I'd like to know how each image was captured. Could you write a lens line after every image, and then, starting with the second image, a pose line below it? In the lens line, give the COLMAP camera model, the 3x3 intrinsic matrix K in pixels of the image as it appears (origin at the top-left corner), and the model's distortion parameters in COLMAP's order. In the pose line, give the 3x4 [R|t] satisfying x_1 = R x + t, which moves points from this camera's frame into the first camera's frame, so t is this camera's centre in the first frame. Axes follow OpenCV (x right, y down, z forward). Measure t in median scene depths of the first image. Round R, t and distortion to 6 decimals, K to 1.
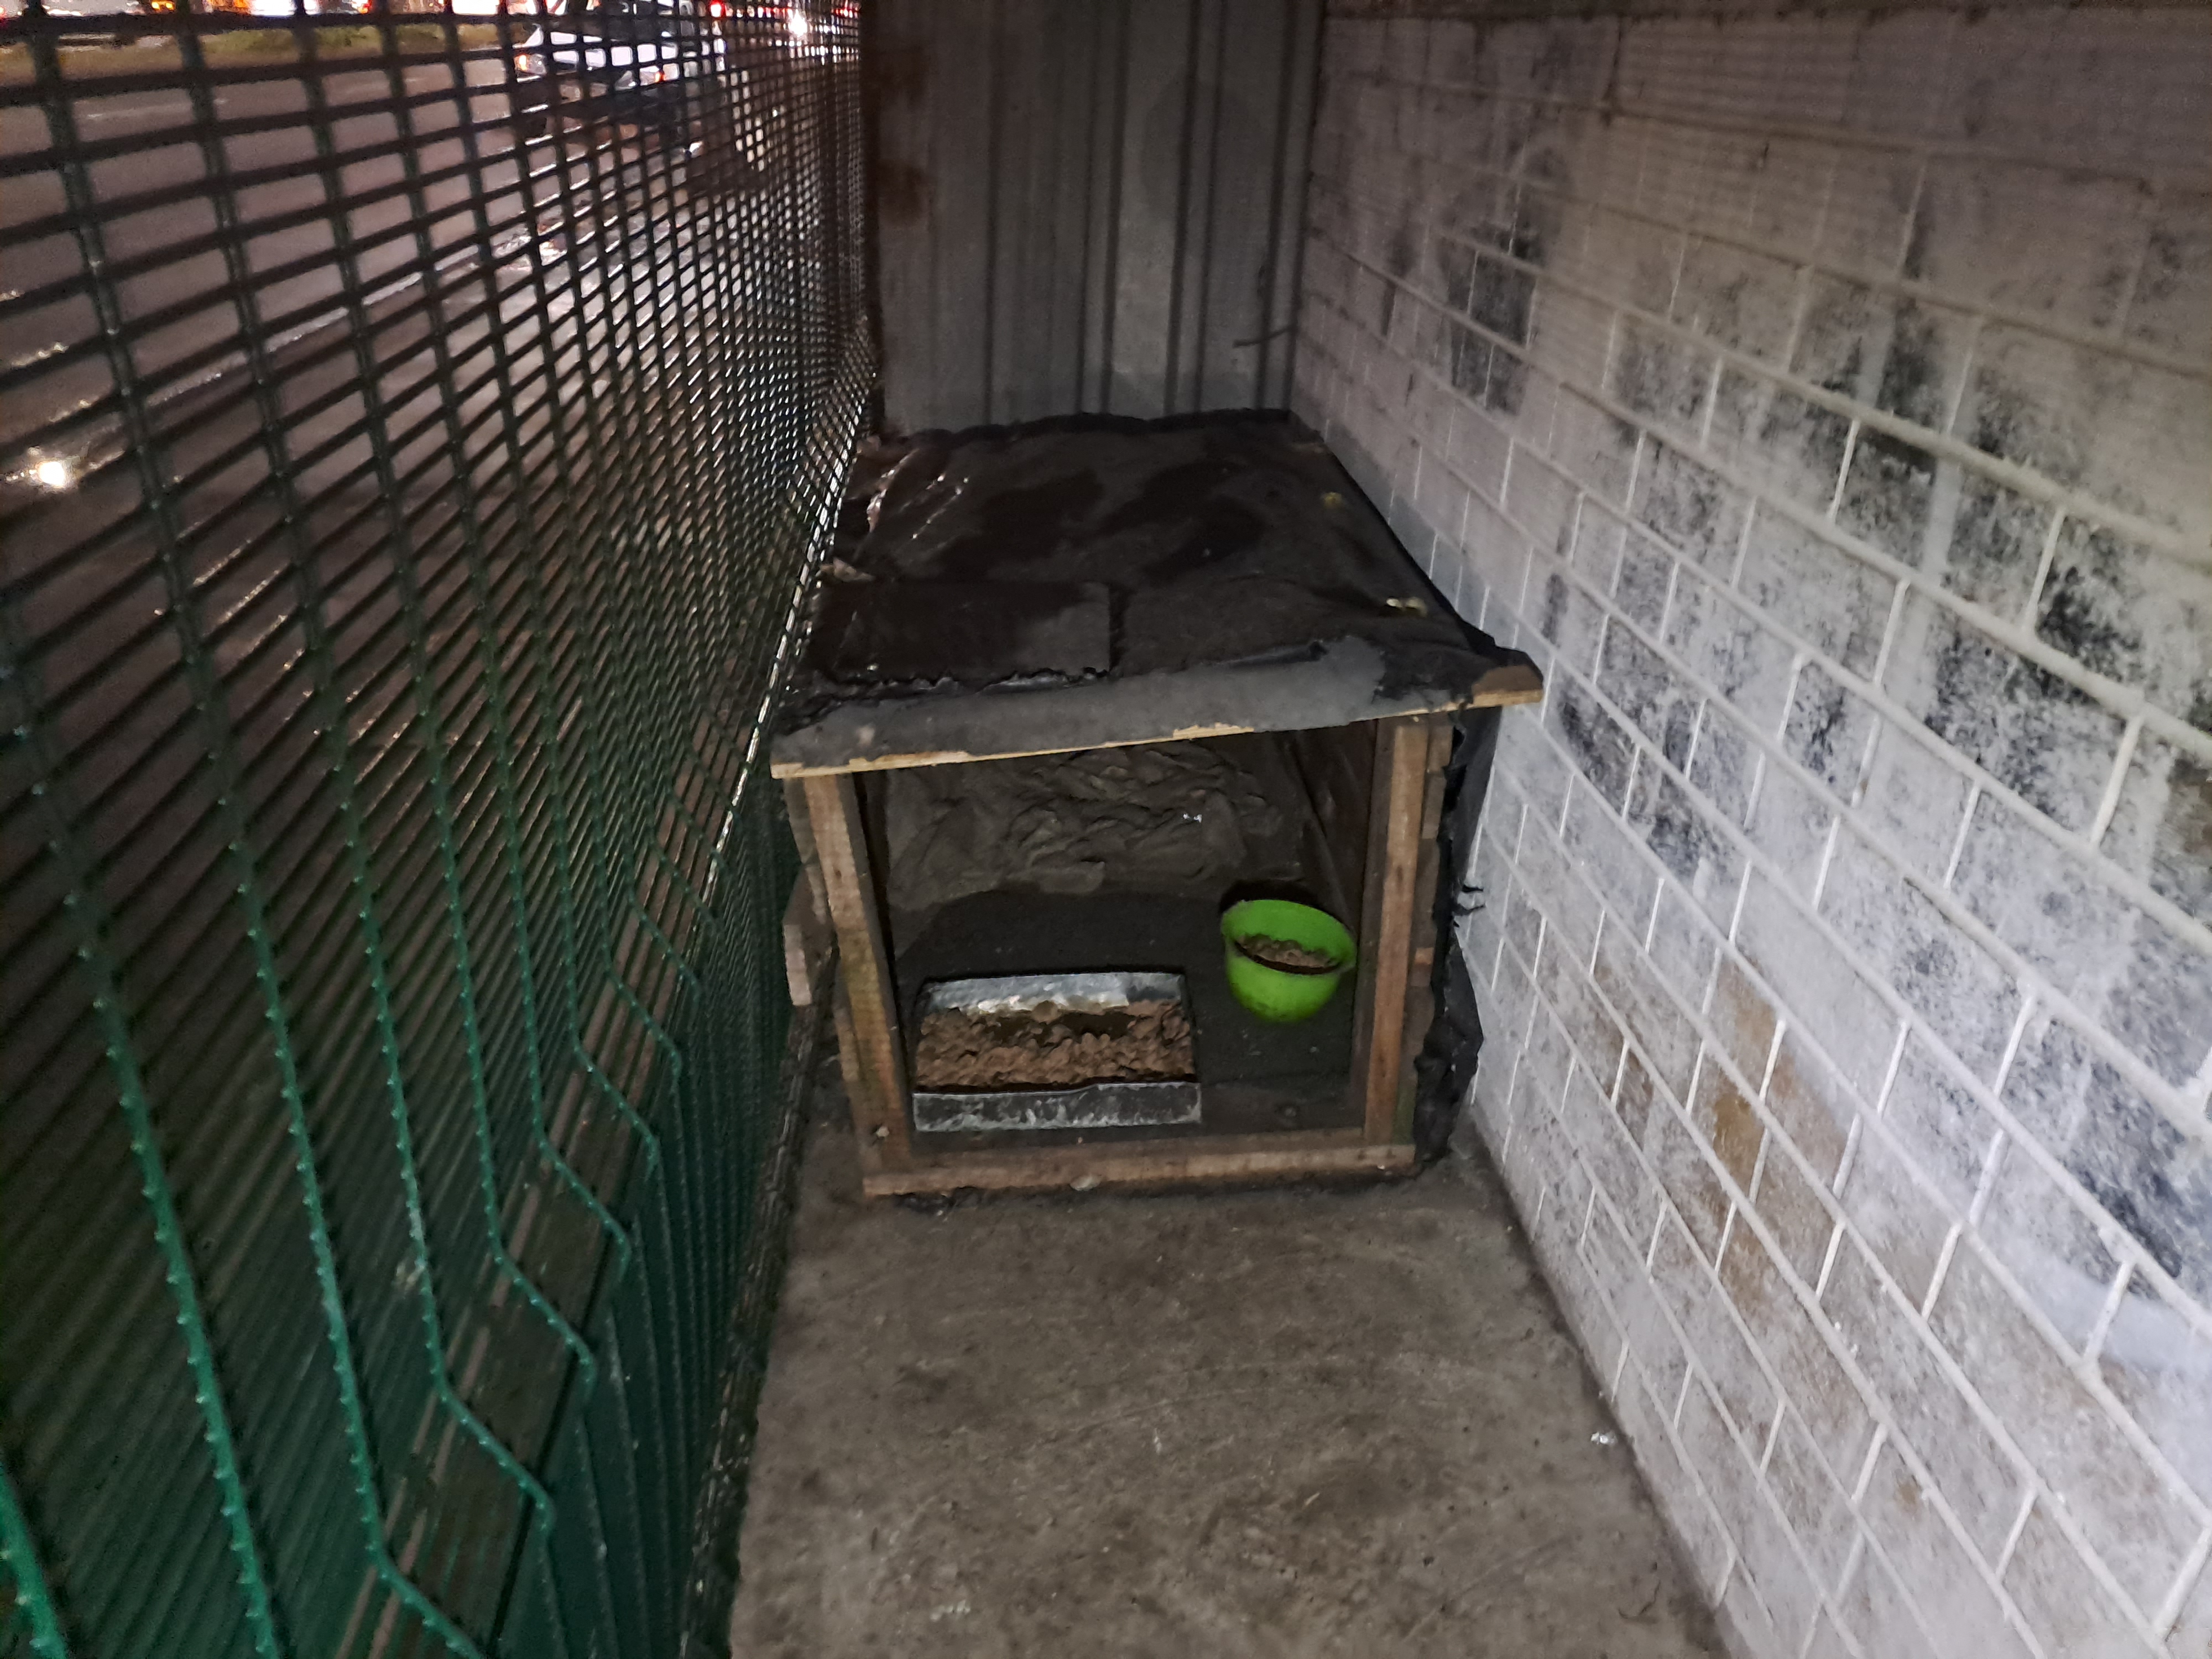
lens RADIAL K [[1676.8, 0, 1085.2], [0, 1676.8, 896.0], [0, 0, 1]] dist [0.111490, -0.124920]
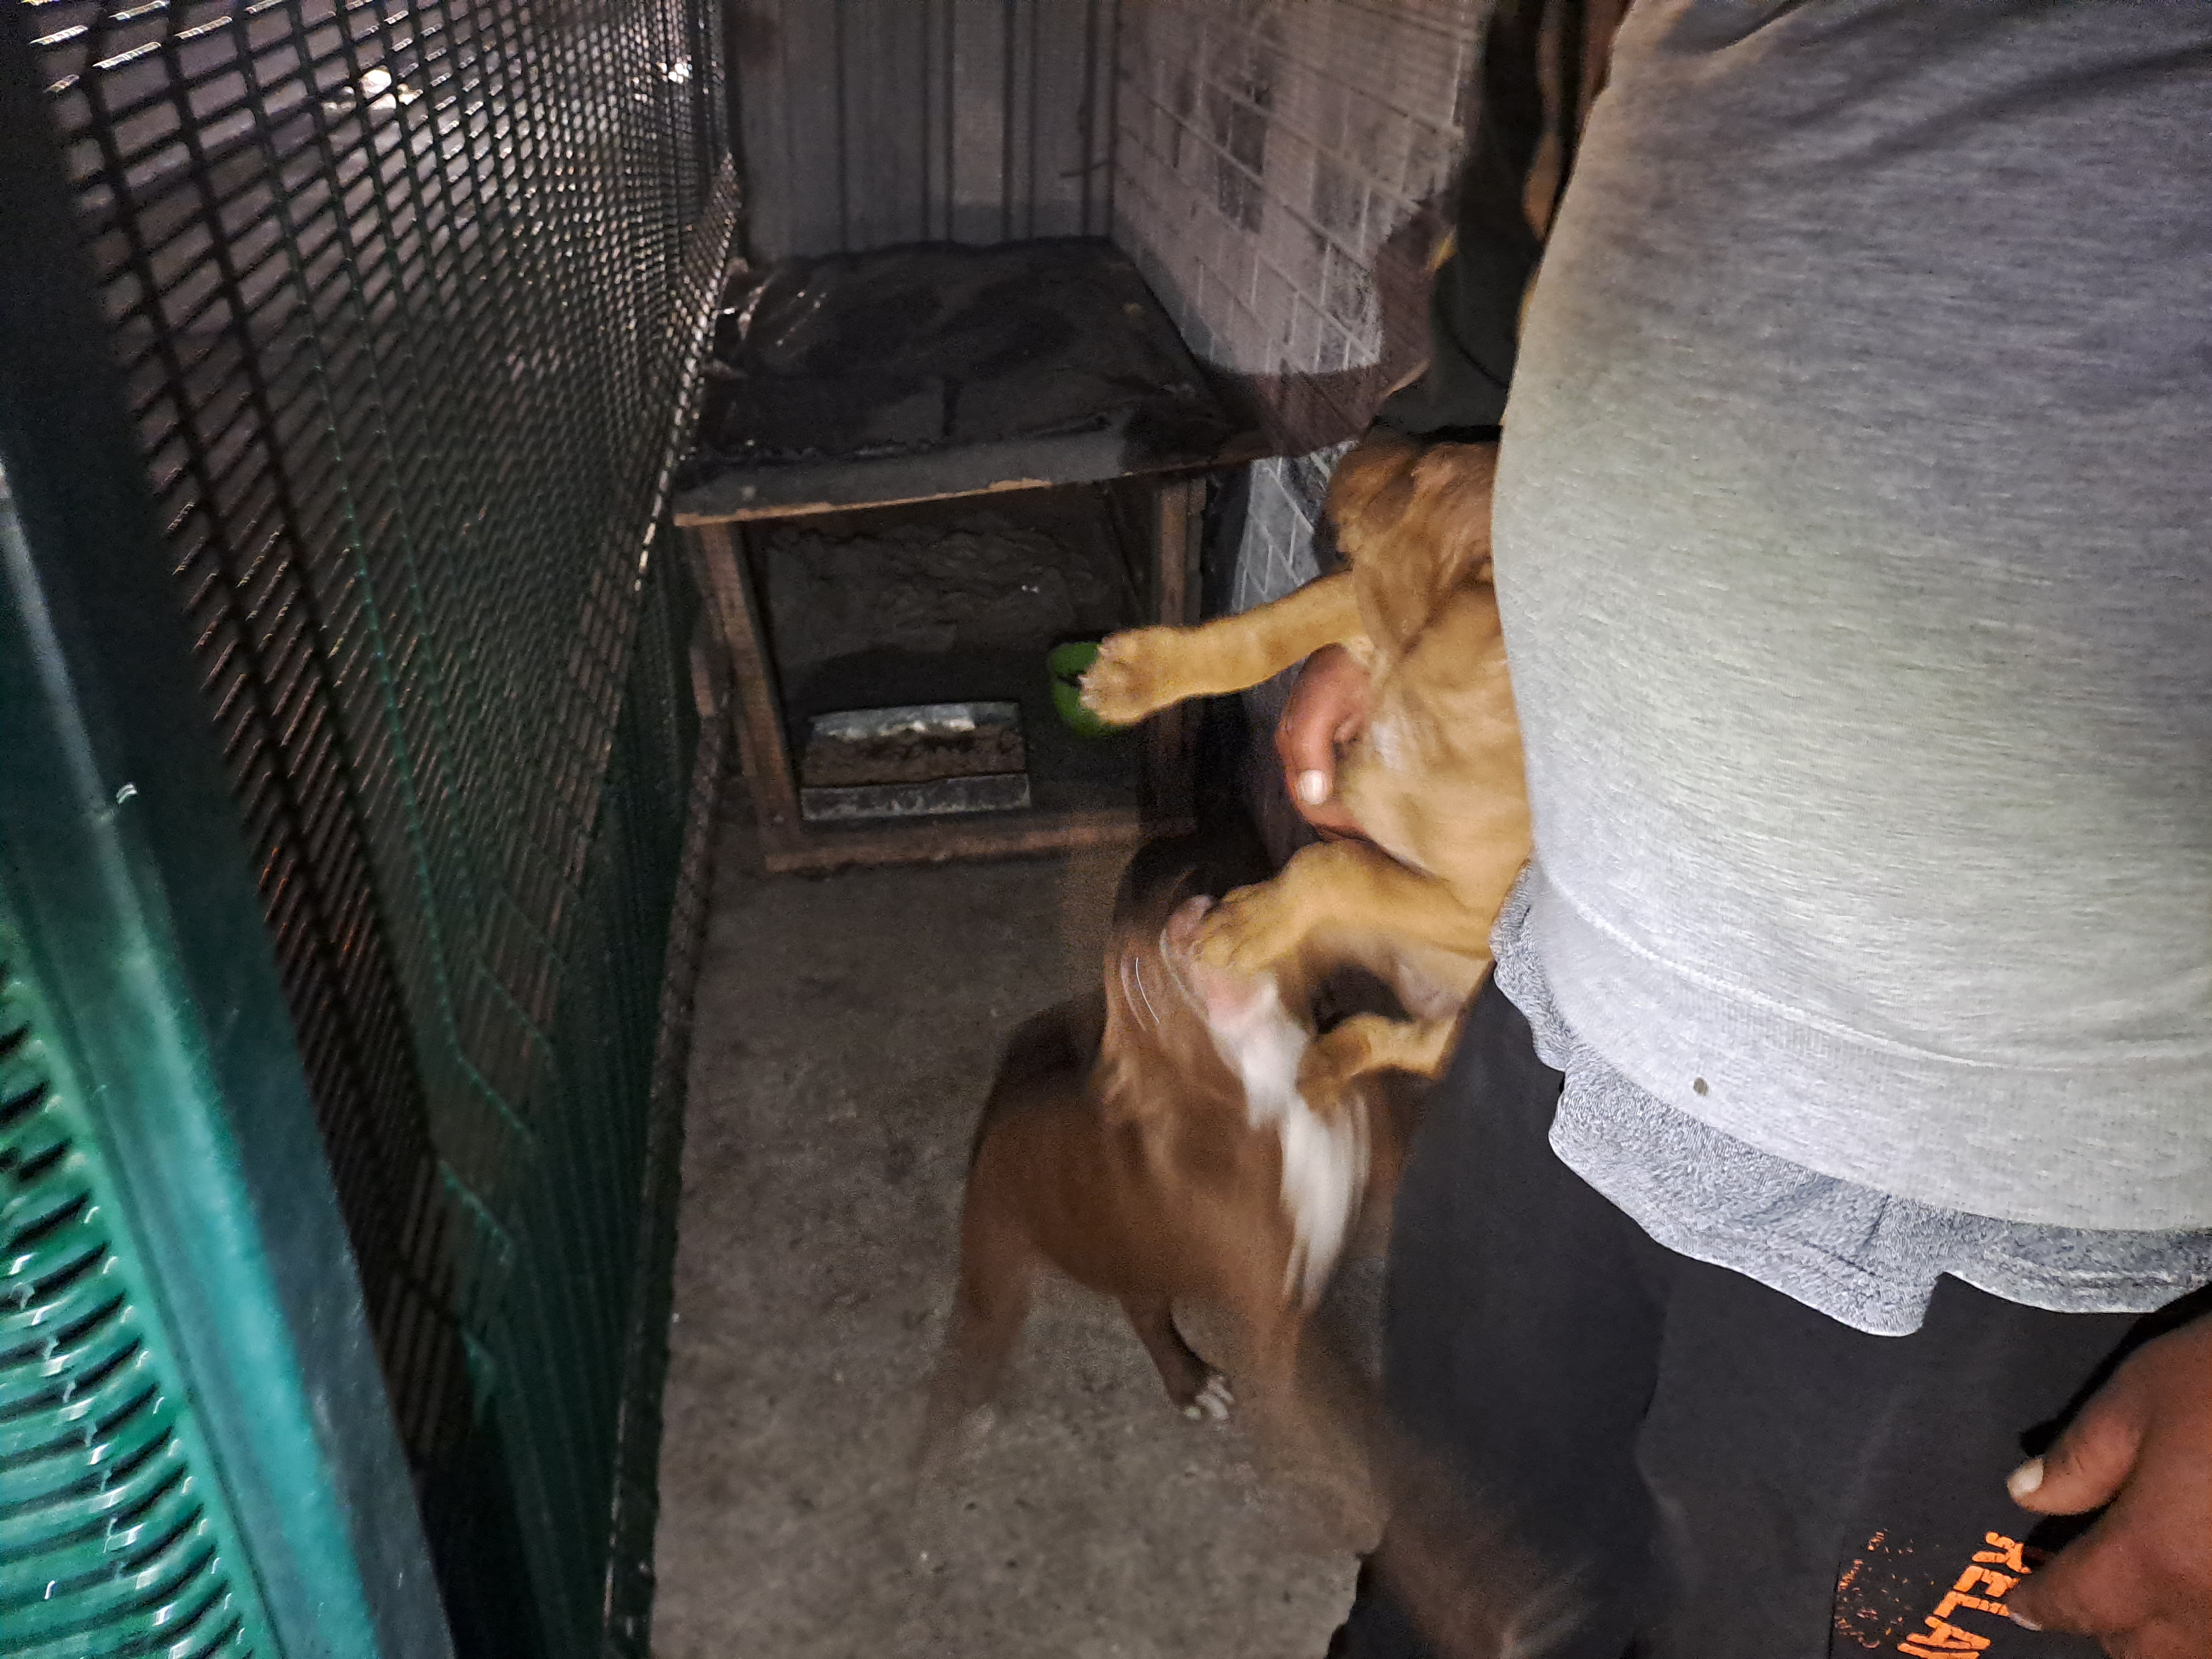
lens RADIAL K [[1680.0, 0, 1116.5], [0, 1680.0, 905.5], [0, 0, 1]] dist [0.085645, -0.137108]
pose [[0.996397, -0.036842, 0.076394, 0.033841], [0.029906, 0.995491, 0.090024, 0.097357], [-0.079366, -0.087415, 0.993005, -0.285744]]
